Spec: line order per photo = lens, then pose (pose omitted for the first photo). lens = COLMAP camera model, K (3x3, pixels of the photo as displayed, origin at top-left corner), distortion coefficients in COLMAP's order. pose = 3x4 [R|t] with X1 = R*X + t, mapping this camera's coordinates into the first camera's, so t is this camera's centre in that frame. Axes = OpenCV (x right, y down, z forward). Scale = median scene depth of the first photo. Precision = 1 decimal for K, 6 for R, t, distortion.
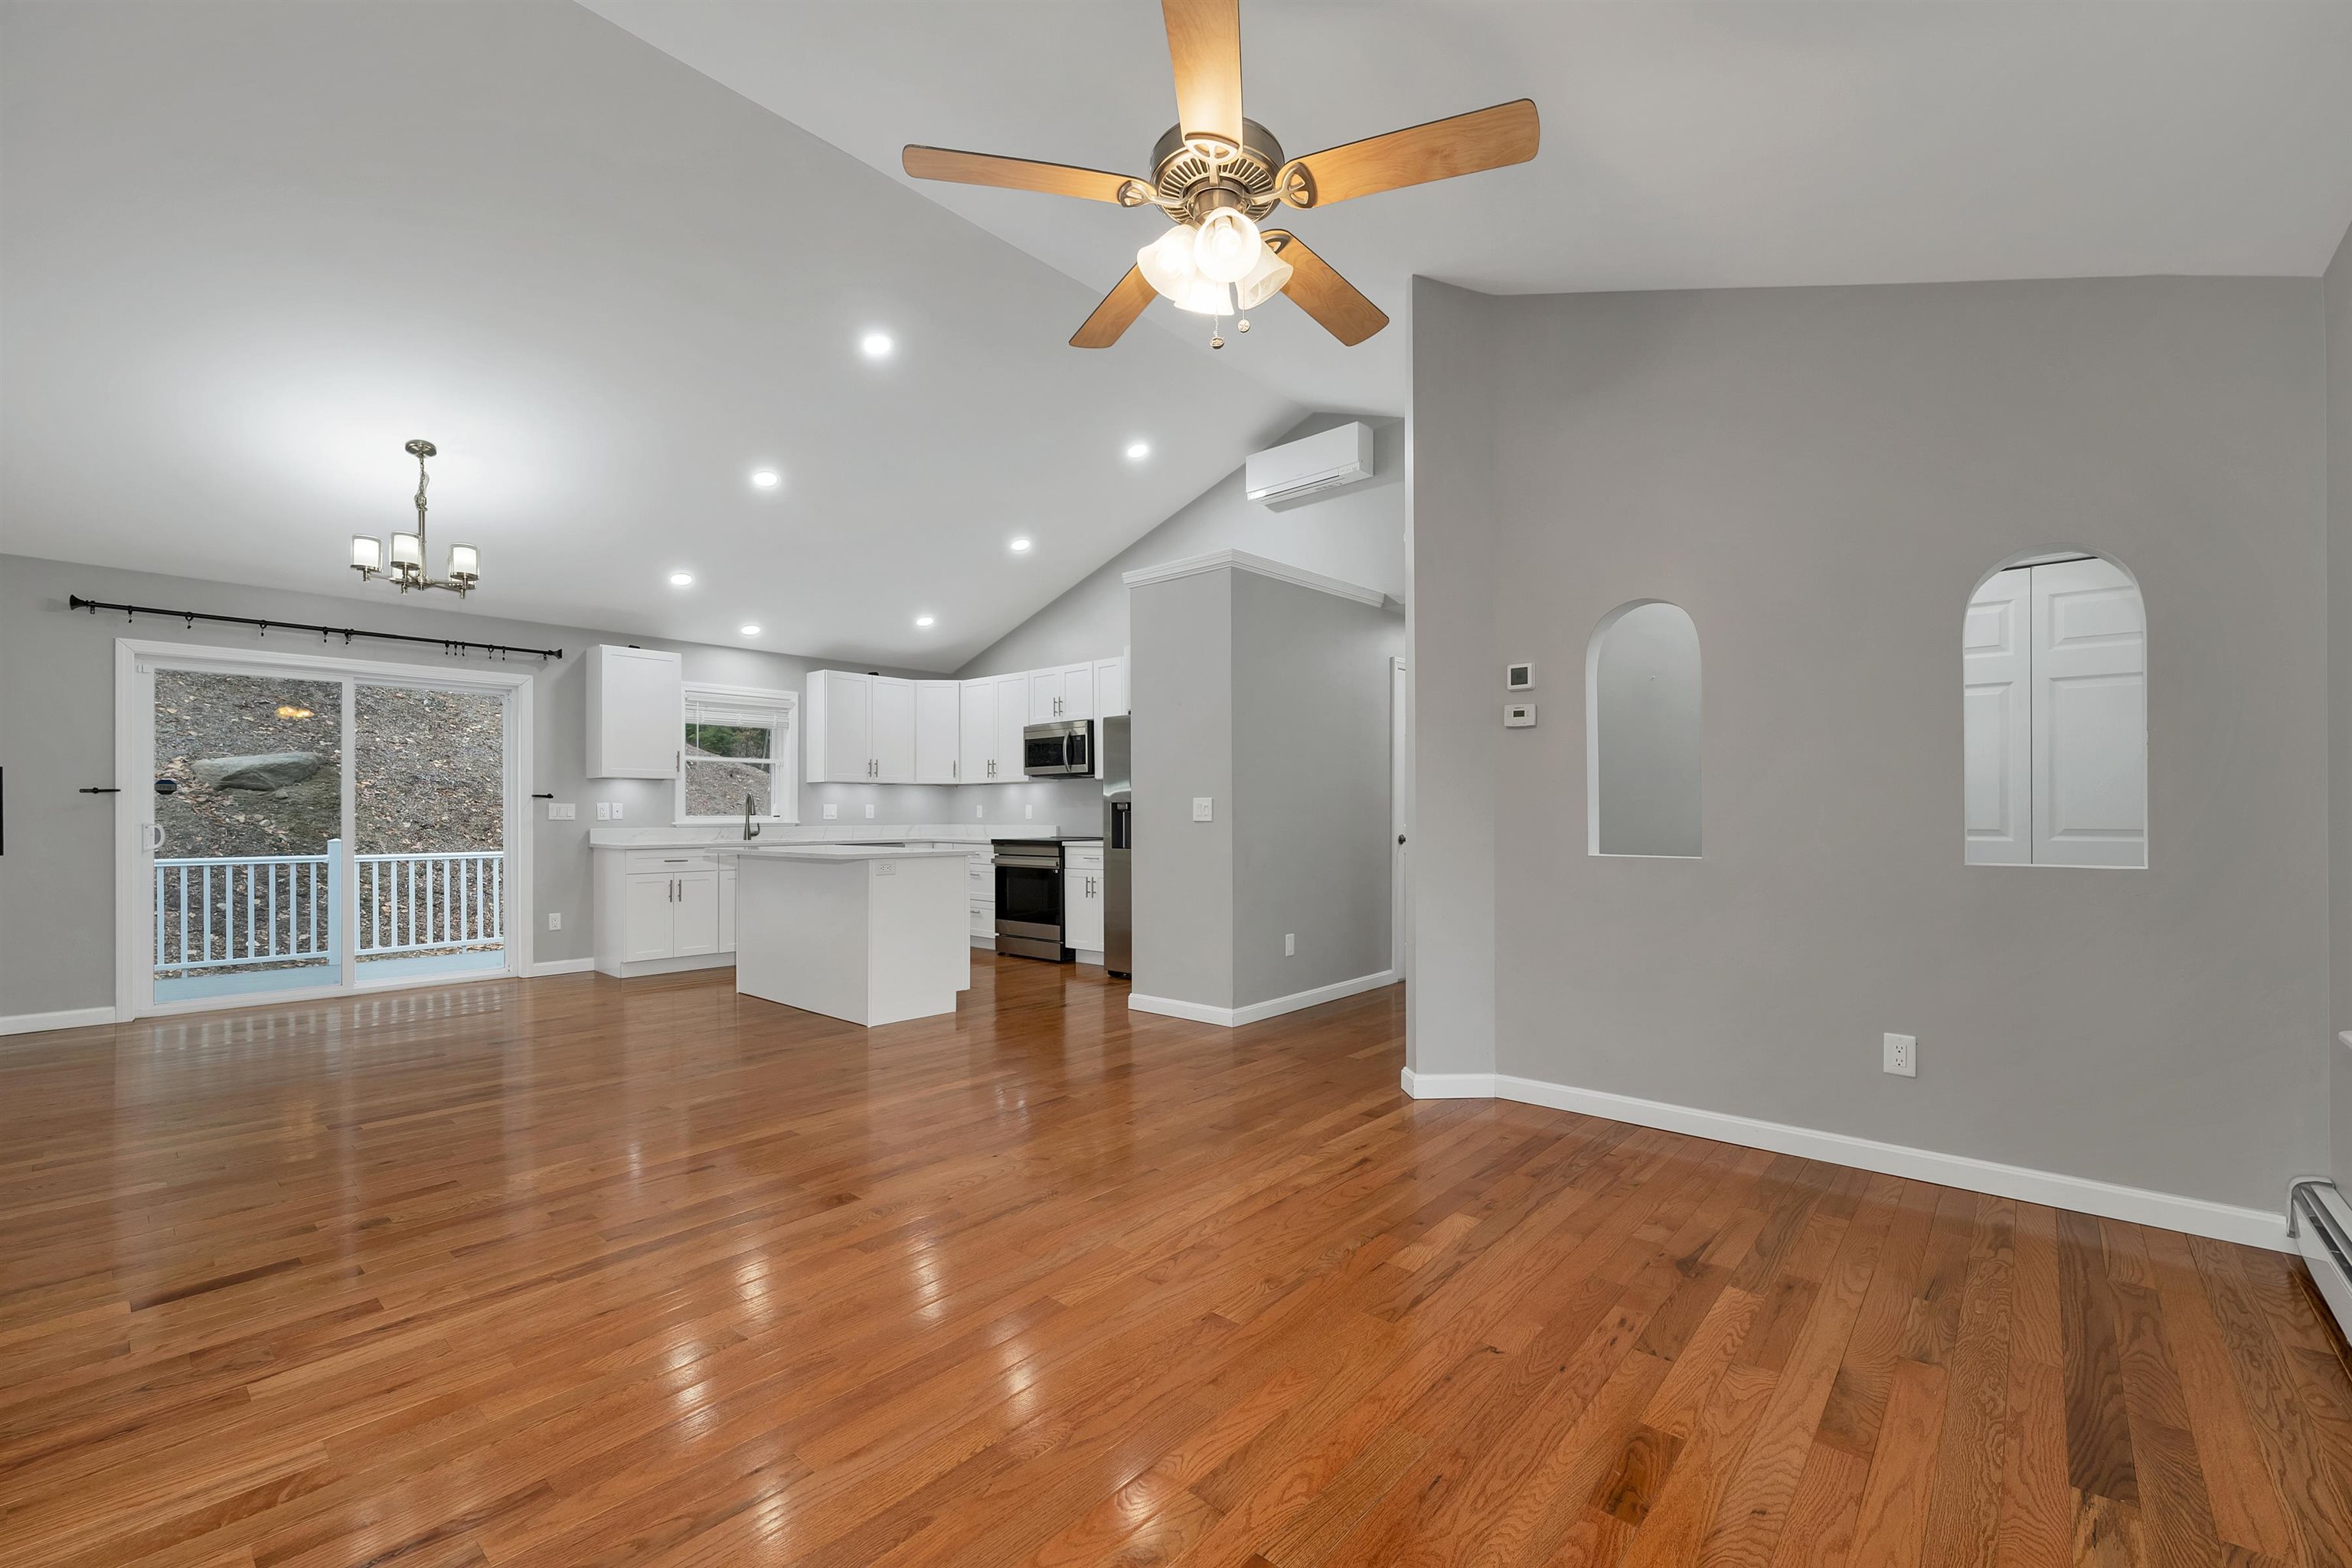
lens RADIAL K [[981.4, 0, 1178.7], [0, 981.4, 814.1], [0, 0, 1]] dist [0.006601, 0.000397]
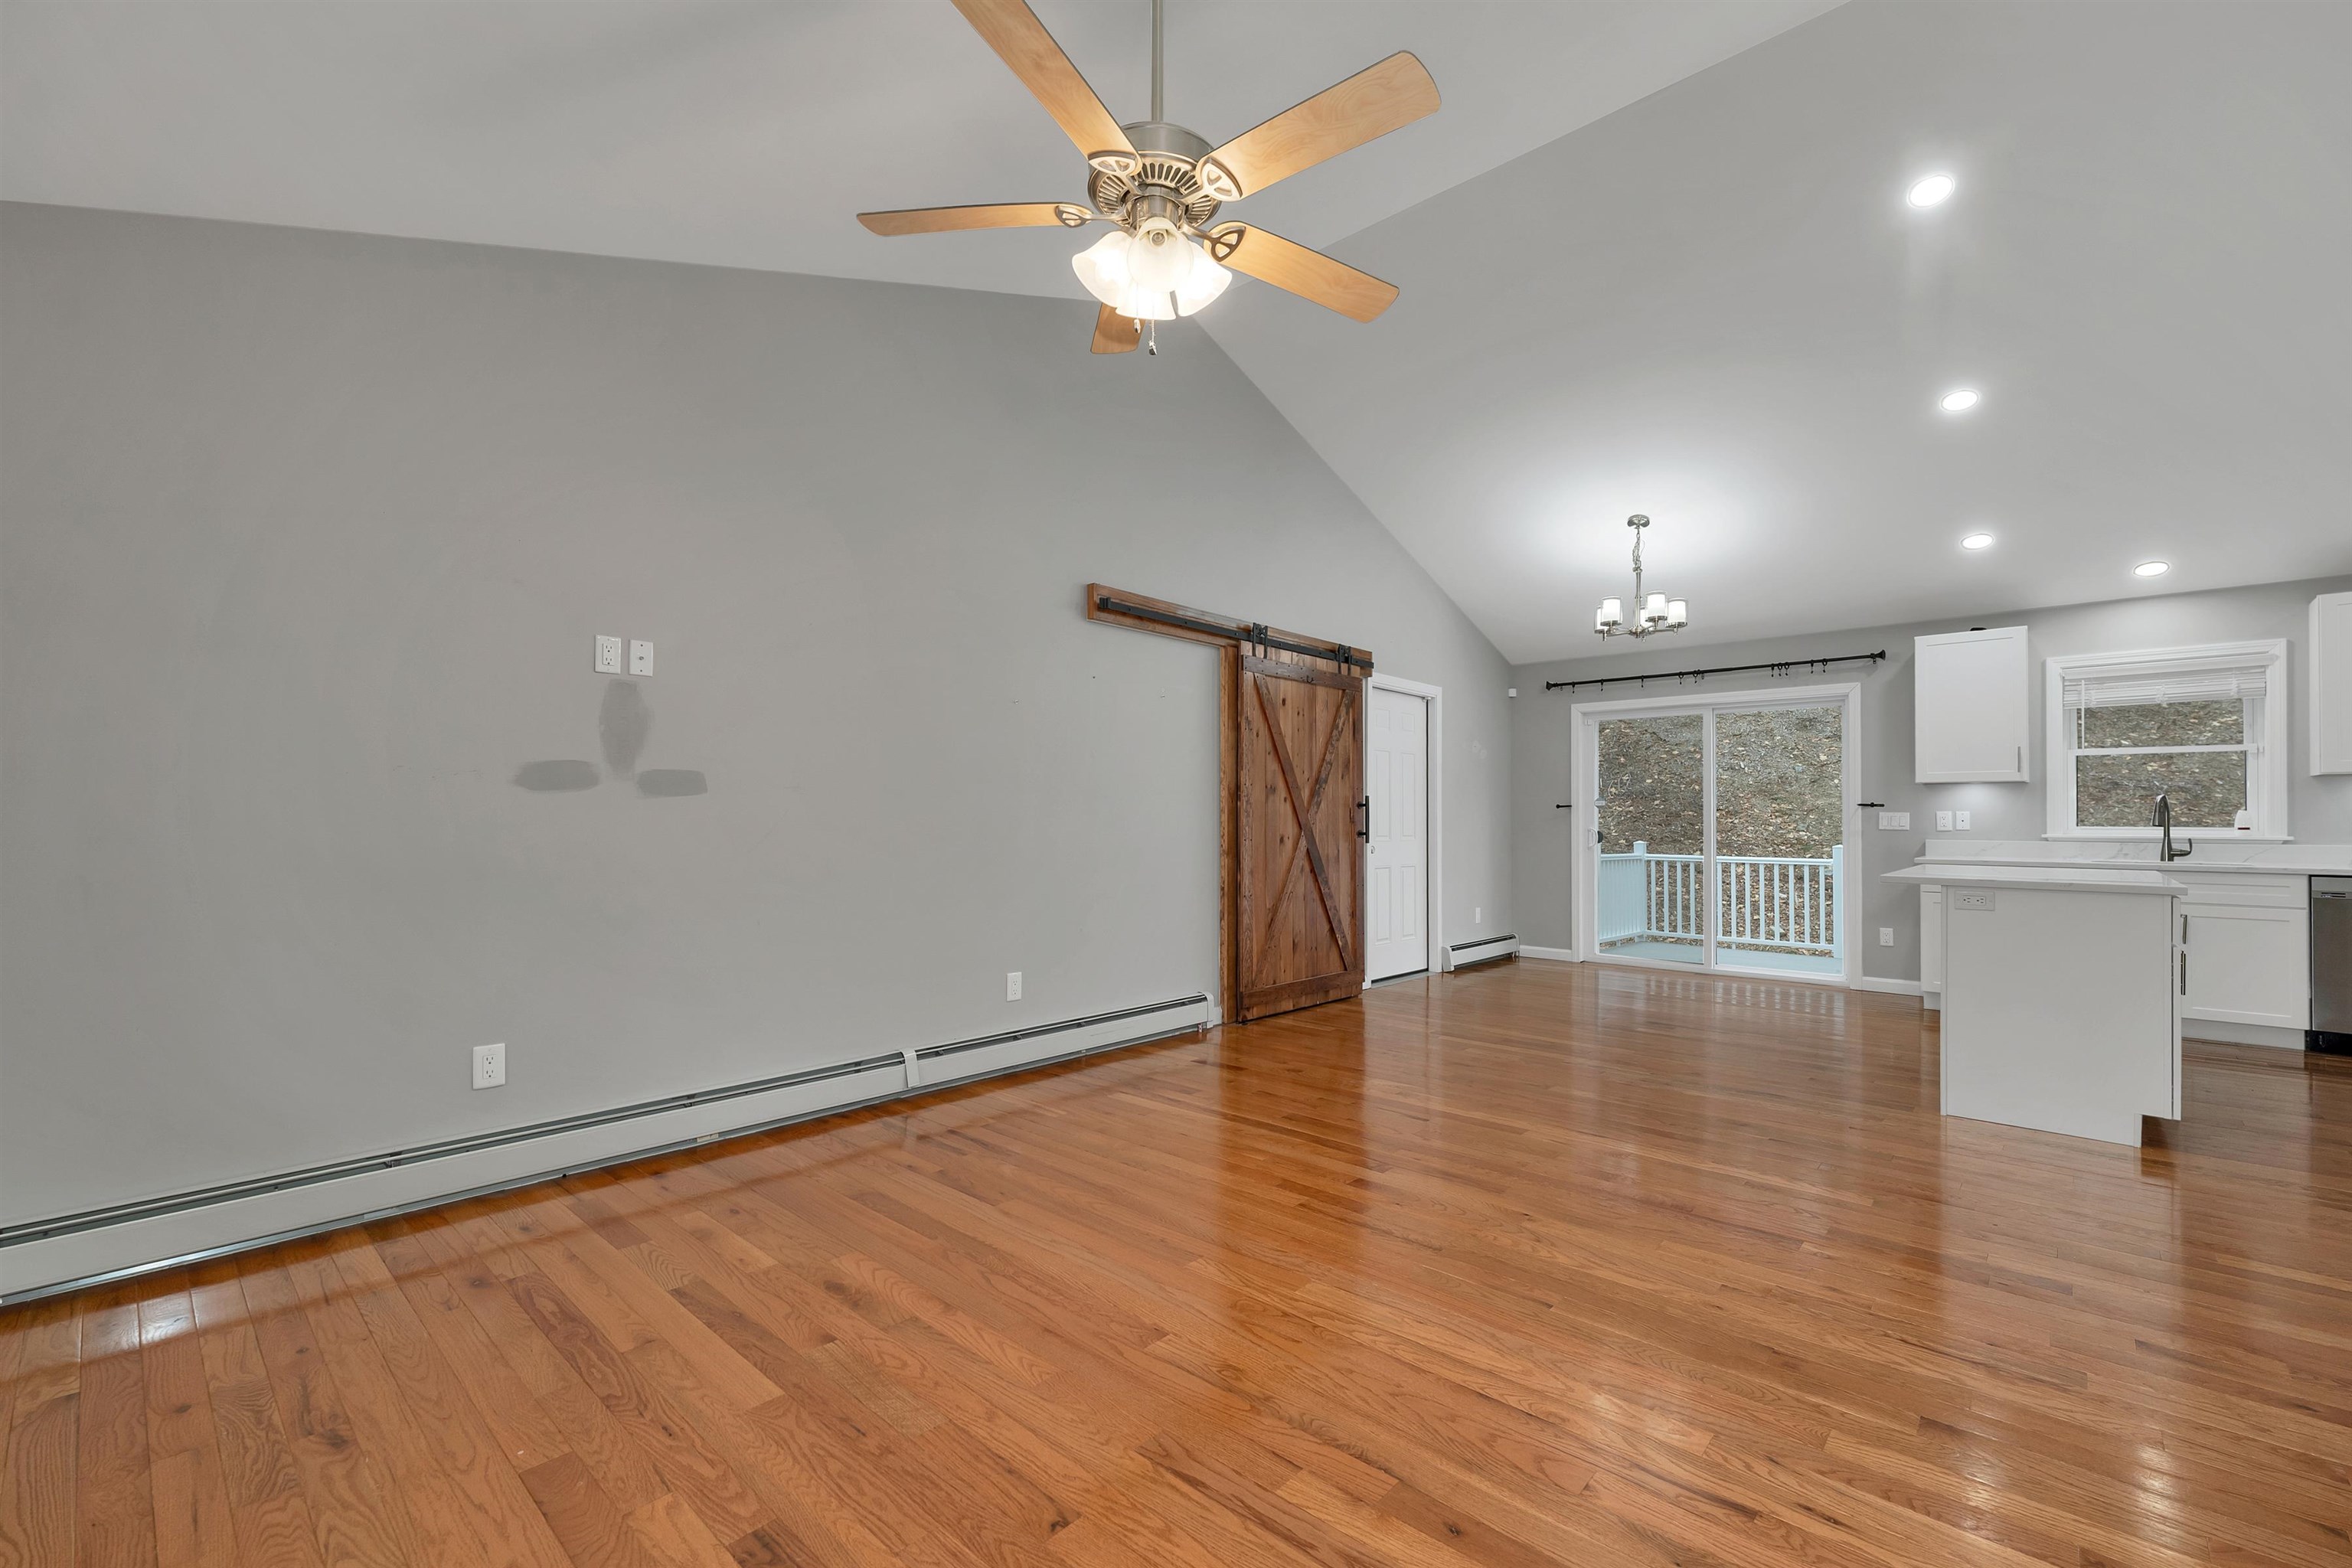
lens RADIAL K [[981.4, 0, 1178.7], [0, 981.4, 814.1], [0, 0, 1]] dist [0.006601, 0.000397]
pose [[-0.021286, -0.005107, -0.999760, 0.306225], [-0.004959, 0.999975, -0.005003, -0.000956], [0.999761, 0.004851, -0.021311, 0.311678]]
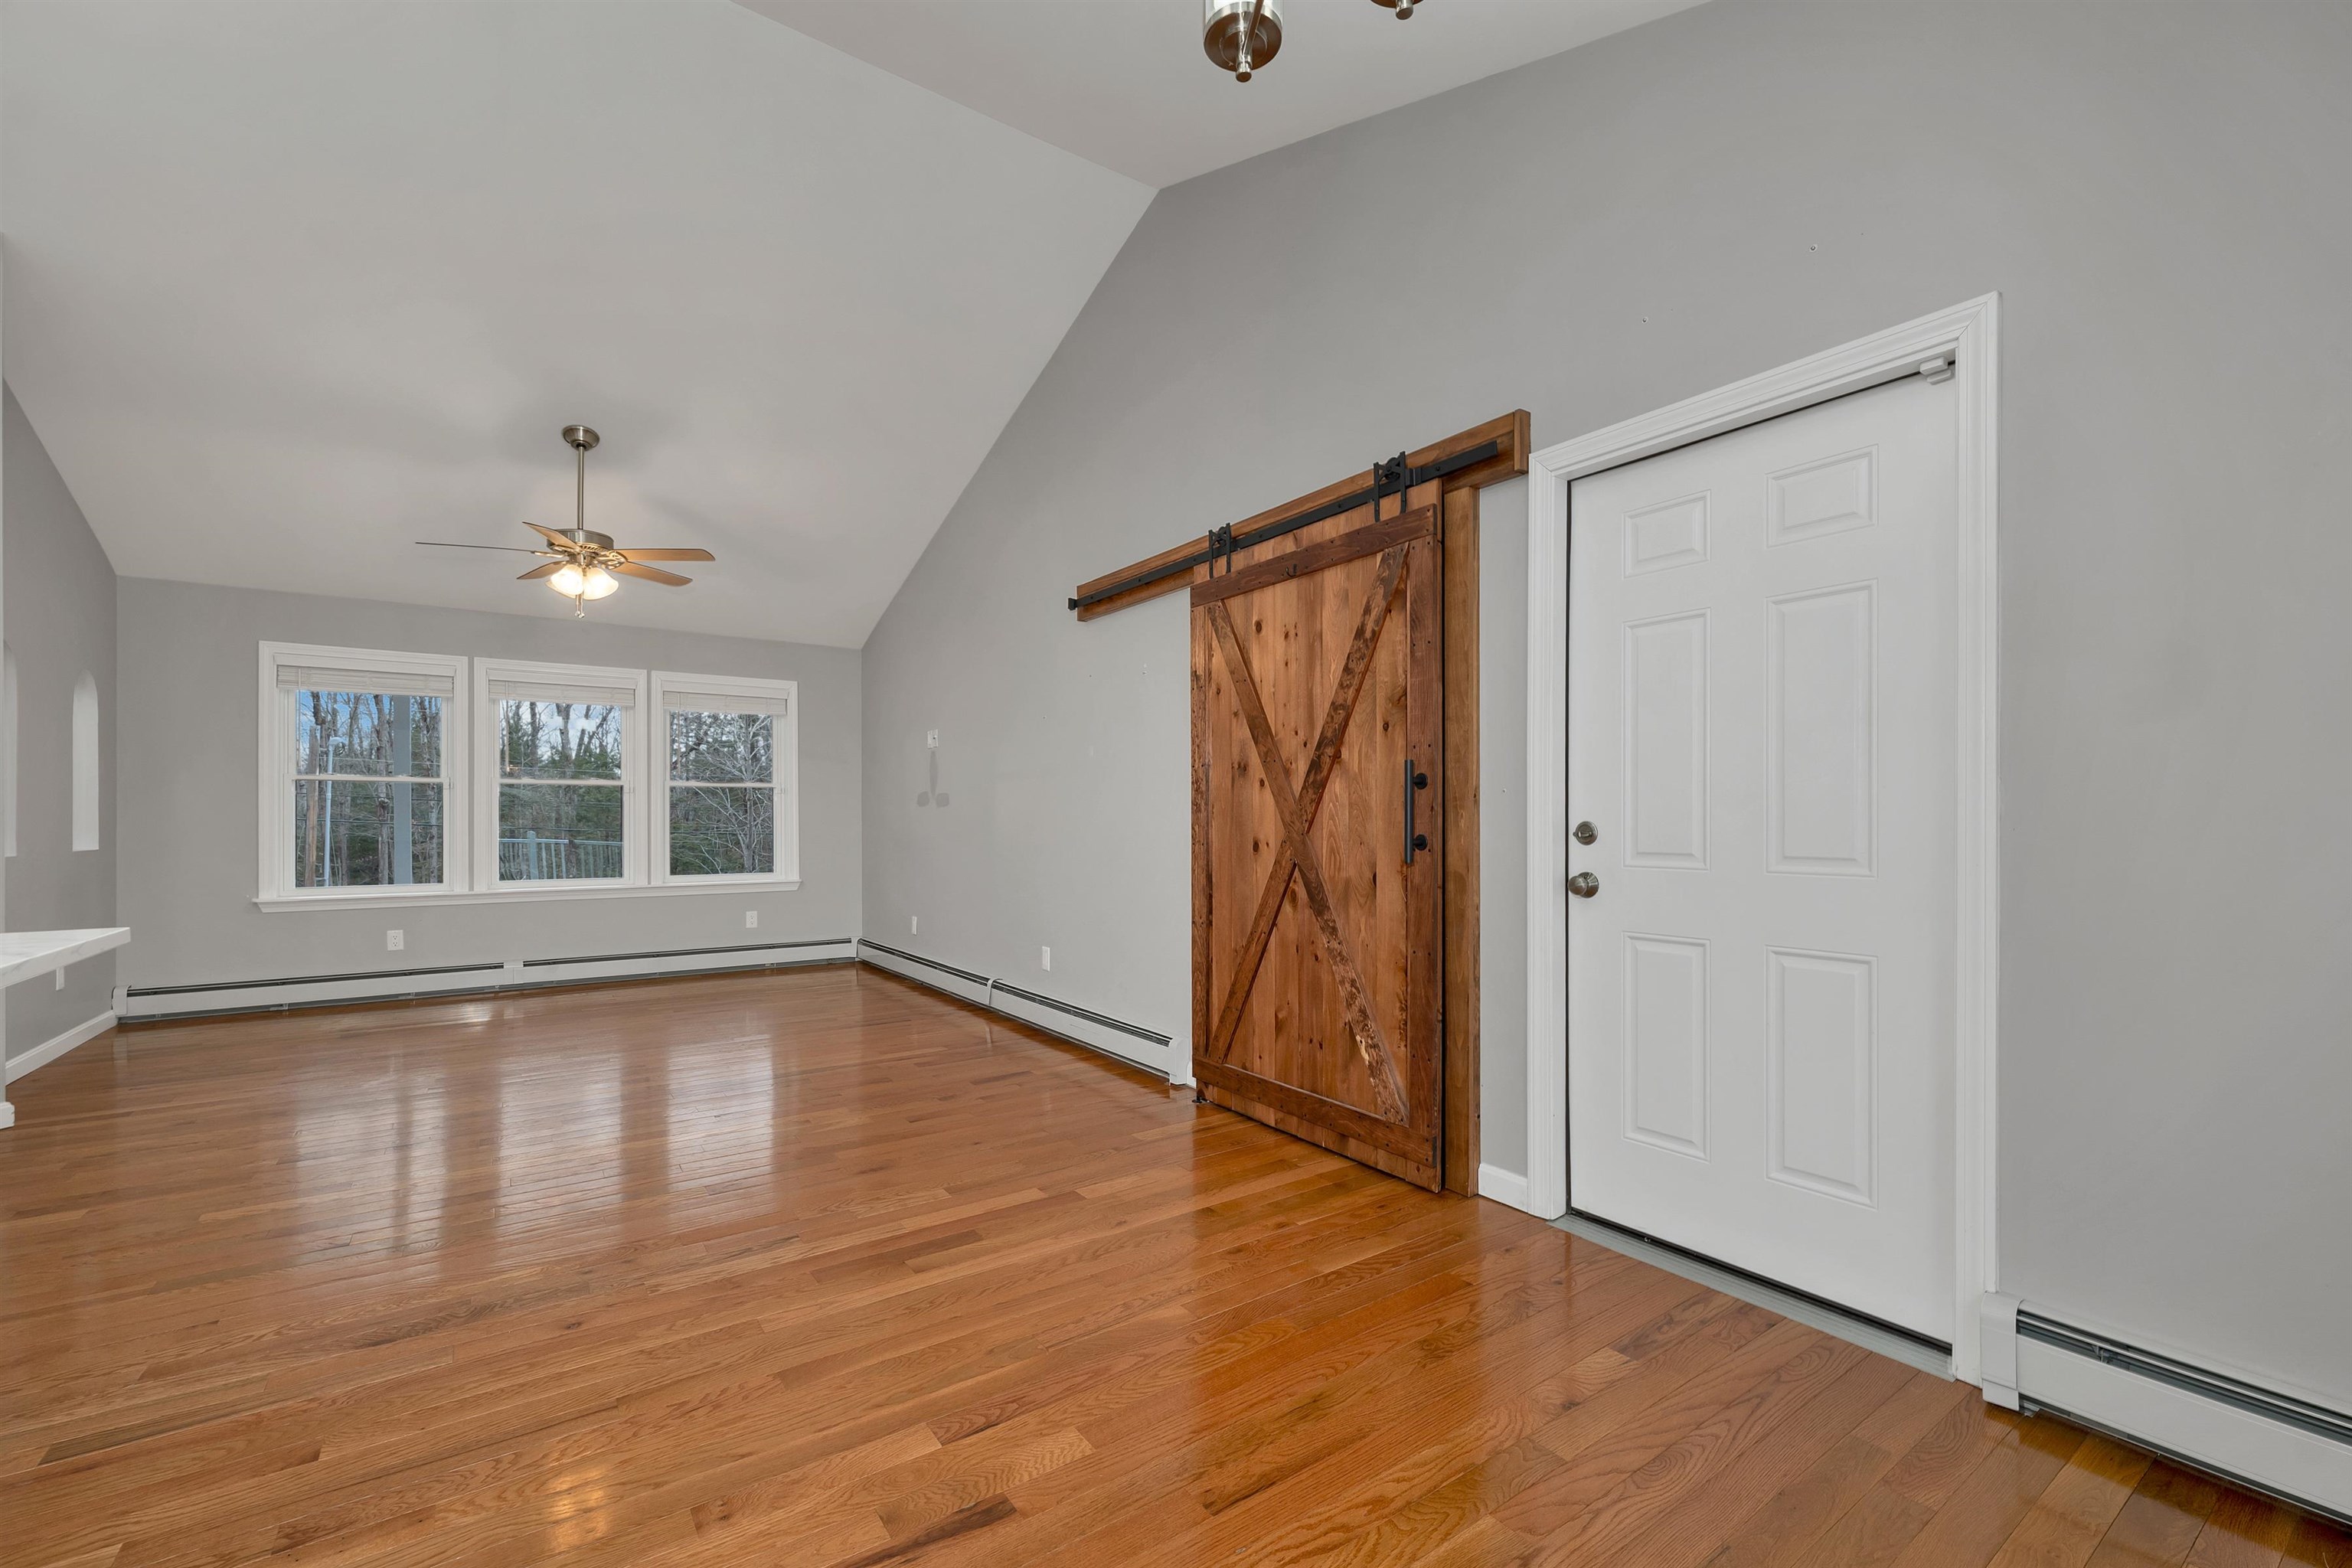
lens RADIAL K [[981.4, 0, 1178.7], [0, 981.4, 814.1], [0, 0, 1]] dist [0.006601, 0.000397]
pose [[-0.970736, 0.003031, 0.240132, -0.554929], [0.001712, 0.999982, -0.005701, 0.001769], [-0.240145, -0.005123, -0.970724, 0.864223]]
